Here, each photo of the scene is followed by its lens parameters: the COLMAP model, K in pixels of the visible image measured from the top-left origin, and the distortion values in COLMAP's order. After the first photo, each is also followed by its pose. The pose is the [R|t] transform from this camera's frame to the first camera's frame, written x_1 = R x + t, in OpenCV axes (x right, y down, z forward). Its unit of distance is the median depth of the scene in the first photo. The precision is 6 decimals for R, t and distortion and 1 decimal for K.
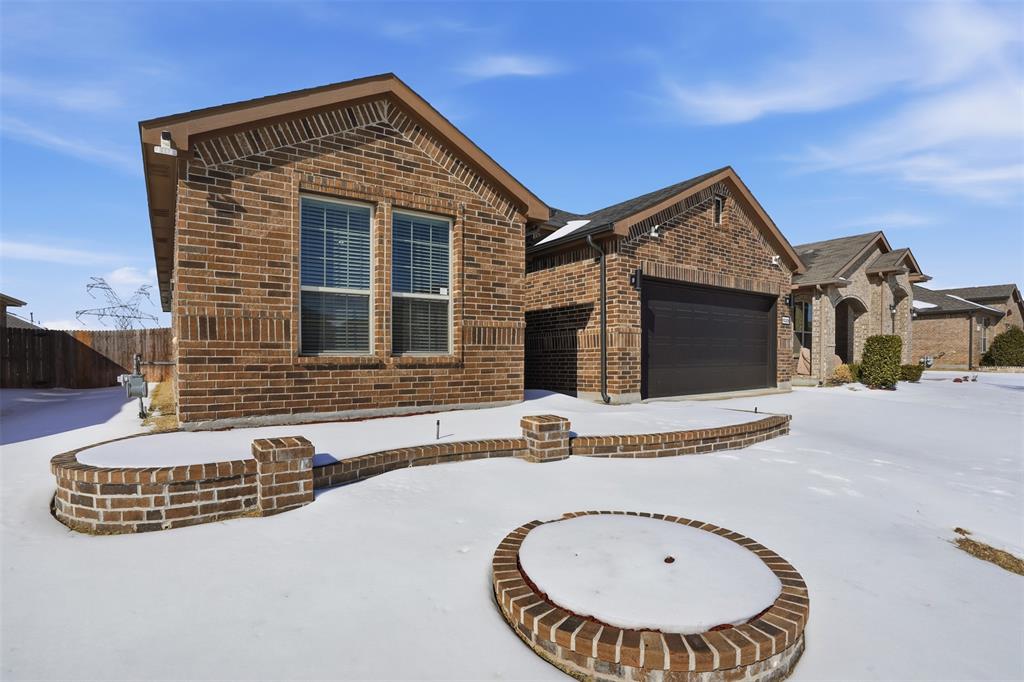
lens RADIAL K [[501.1, 0, 496.2], [0, 501.1, 356.6], [0, 0, 1]] dist [-0.056415, 0.000263]
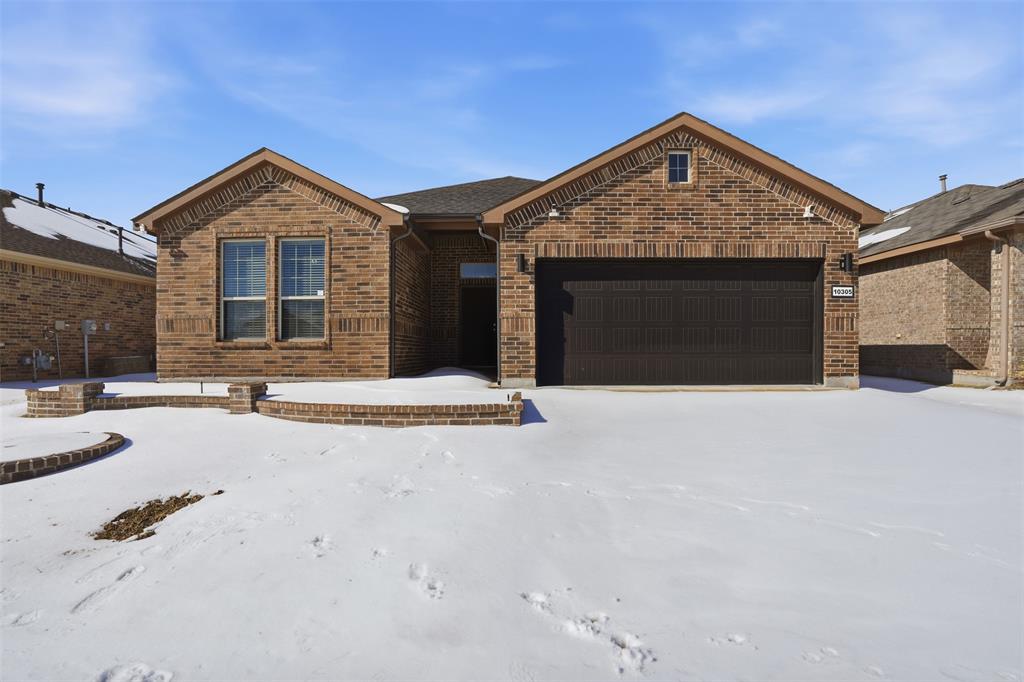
lens RADIAL K [[483.7, 0, 506.1], [0, 483.7, 345.7], [0, 0, 1]] dist [-0.067616, 0.030939]
pose [[0.802903, -0.000903, -0.596108, 1.028602], [-0.000388, 0.999998, -0.002037, 0.013178], [0.596109, 0.001867, 0.802901, 0.258725]]
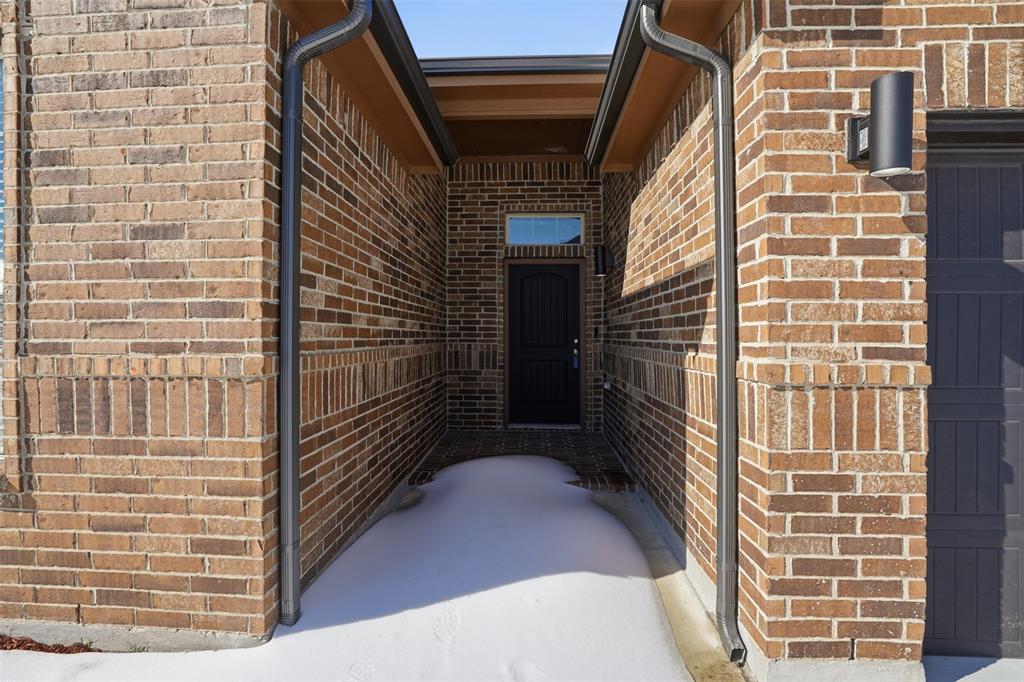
lens RADIAL K [[487.8, 0, 511.7], [0, 487.8, 328.5], [0, 0, 1]] dist [-0.022884, 0.000266]
pose [[0.792911, -0.000040, -0.609338, 0.347901], [-0.004629, 0.999971, -0.006088, -0.088212], [0.609320, 0.007648, 0.792887, 0.927028]]
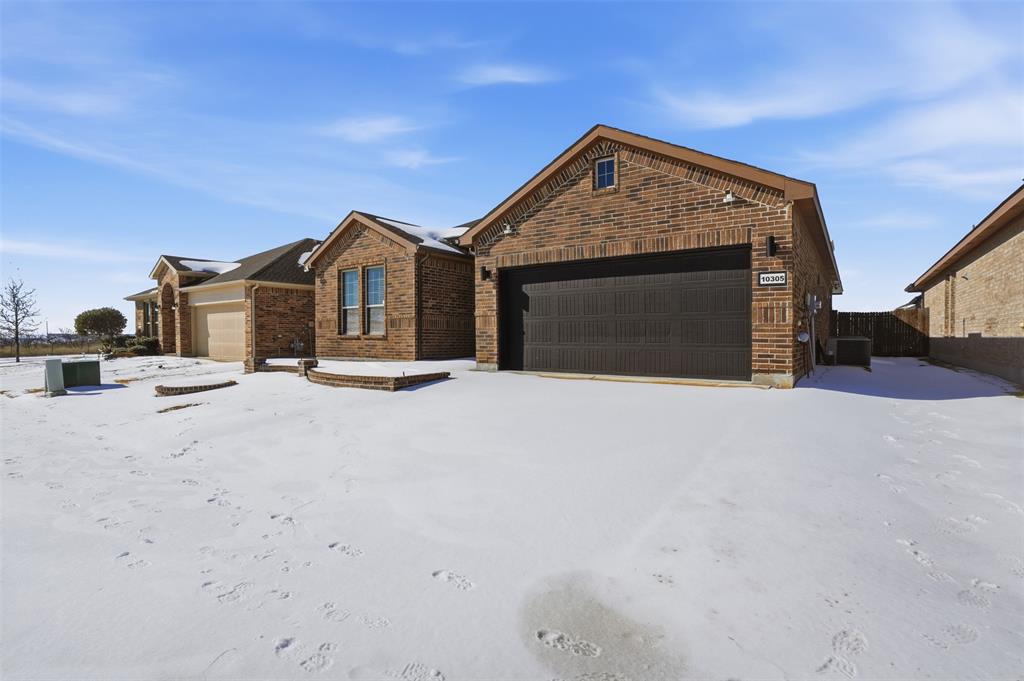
lens RADIAL K [[486.2, 0, 495.2], [0, 486.2, 336.0], [0, 0, 1]] dist [-0.063591, 0.000137]
pose [[0.321534, 0.001299, -0.946897, 1.809959], [-0.000606, 0.999999, 0.001166, 0.002378], [0.946898, 0.000199, 0.321534, 0.775437]]
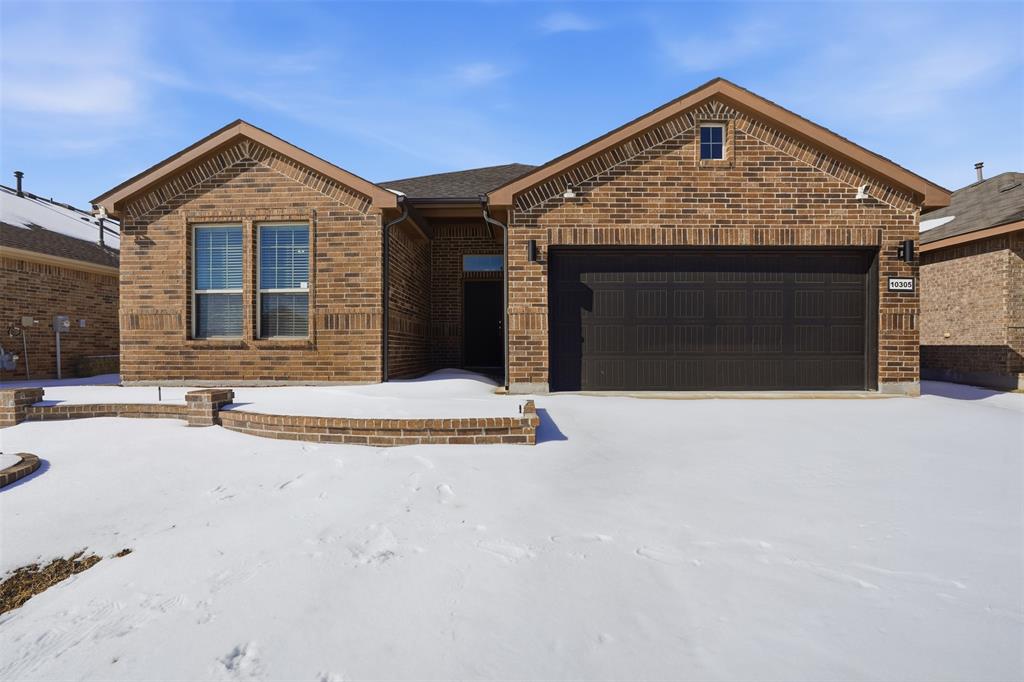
lens RADIAL K [[483.7, 0, 506.1], [0, 483.7, 345.7], [0, 0, 1]] dist [-0.067616, 0.030939]
pose [[0.799533, 0.003085, -0.600614, 0.928148], [-0.002583, 0.999995, 0.001697, 0.009418], [0.600617, 0.000195, 0.799537, 0.372620]]
